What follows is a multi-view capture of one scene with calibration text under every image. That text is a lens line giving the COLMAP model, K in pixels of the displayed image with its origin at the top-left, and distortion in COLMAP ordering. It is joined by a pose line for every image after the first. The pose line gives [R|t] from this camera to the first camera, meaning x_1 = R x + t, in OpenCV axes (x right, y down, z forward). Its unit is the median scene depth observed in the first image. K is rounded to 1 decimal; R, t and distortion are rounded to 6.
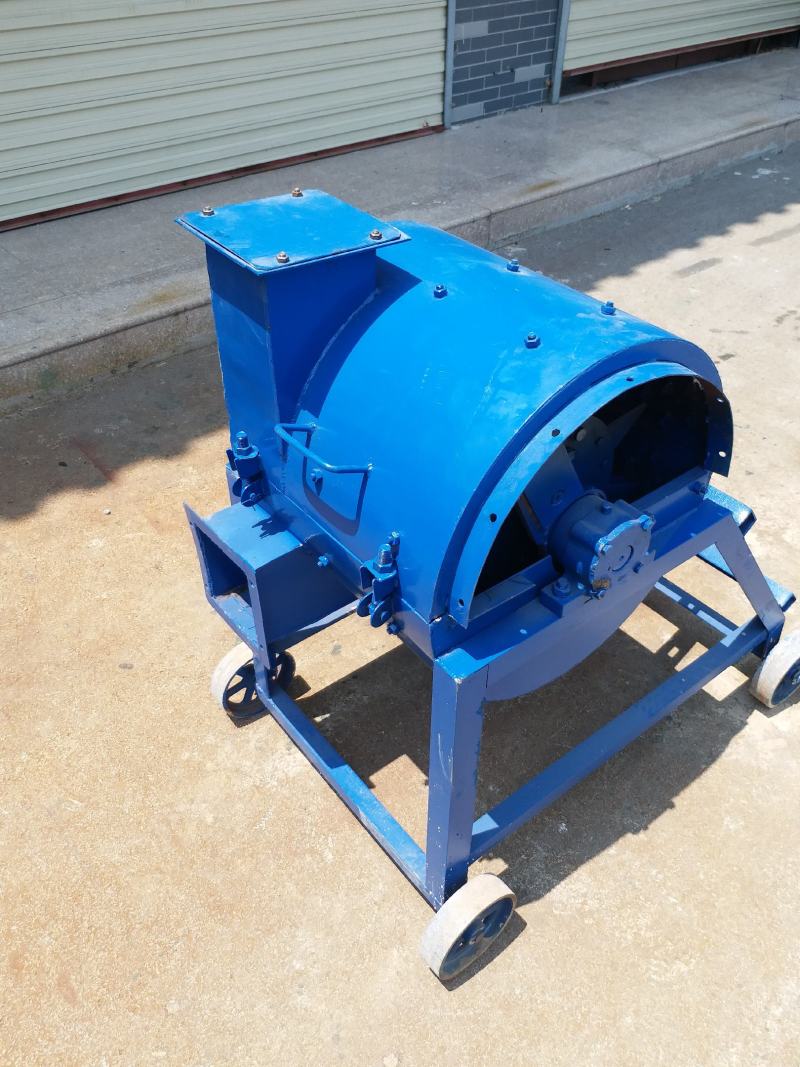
lens RADIAL K [[866.2, 0, 395.3], [0, 866.2, 545.8], [0, 0, 1]] dist [0.054414, -0.104992]
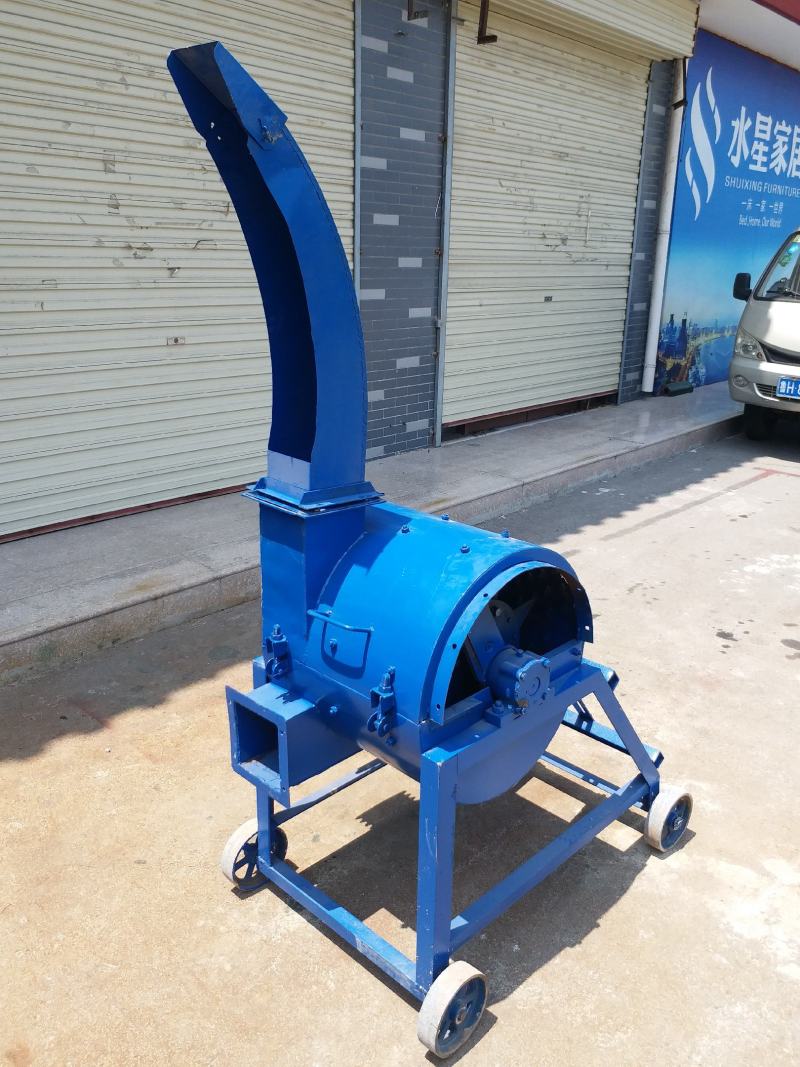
lens RADIAL K [[866.2, 0, 400.5], [0, 866.2, 535.1], [0, 0, 1]] dist [0.012217, -0.019382]
pose [[0.991353, -0.028533, 0.128079, -0.099650], [0.073761, 0.928438, -0.364091, 0.187273], [-0.108525, 0.370391, 0.922515, -0.302990]]
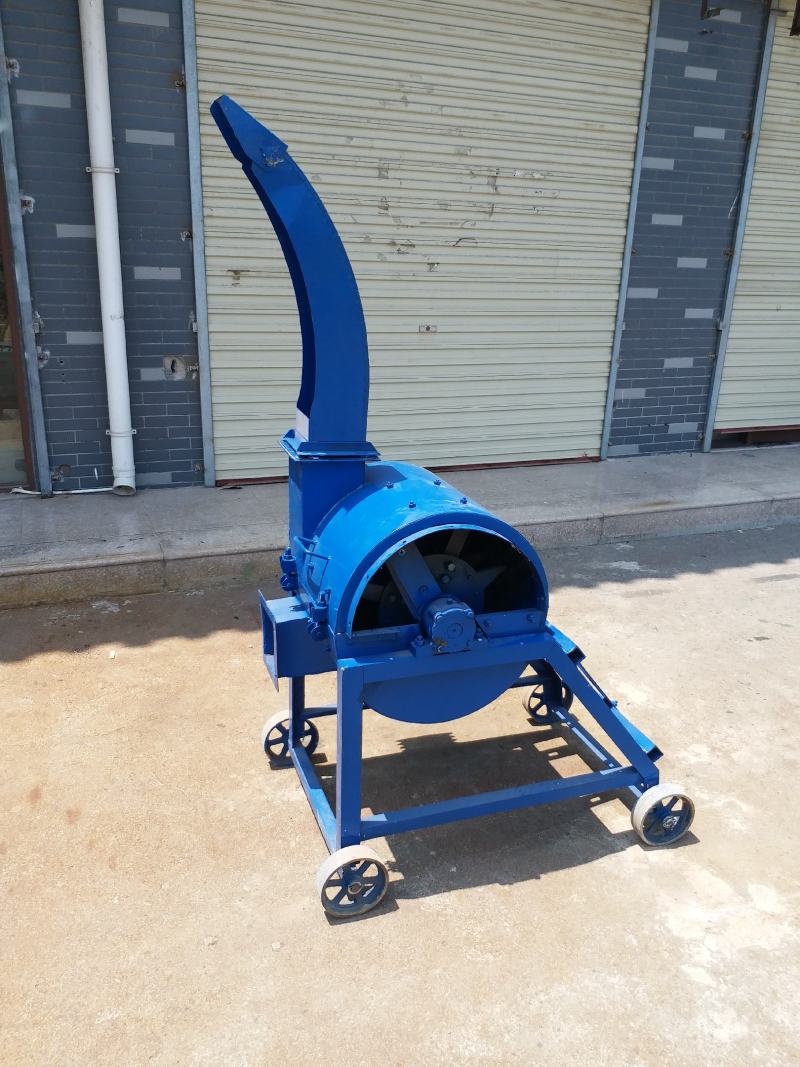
lens RADIAL K [[866.6, 0, 402.5], [0, 866.6, 528.9], [0, 0, 1]] dist [0.021039, -0.020976]
pose [[0.950369, 0.125554, -0.284665, 0.389280], [-0.221091, 0.916280, -0.333991, 0.267811], [0.218899, 0.380352, 0.898563, -0.431705]]
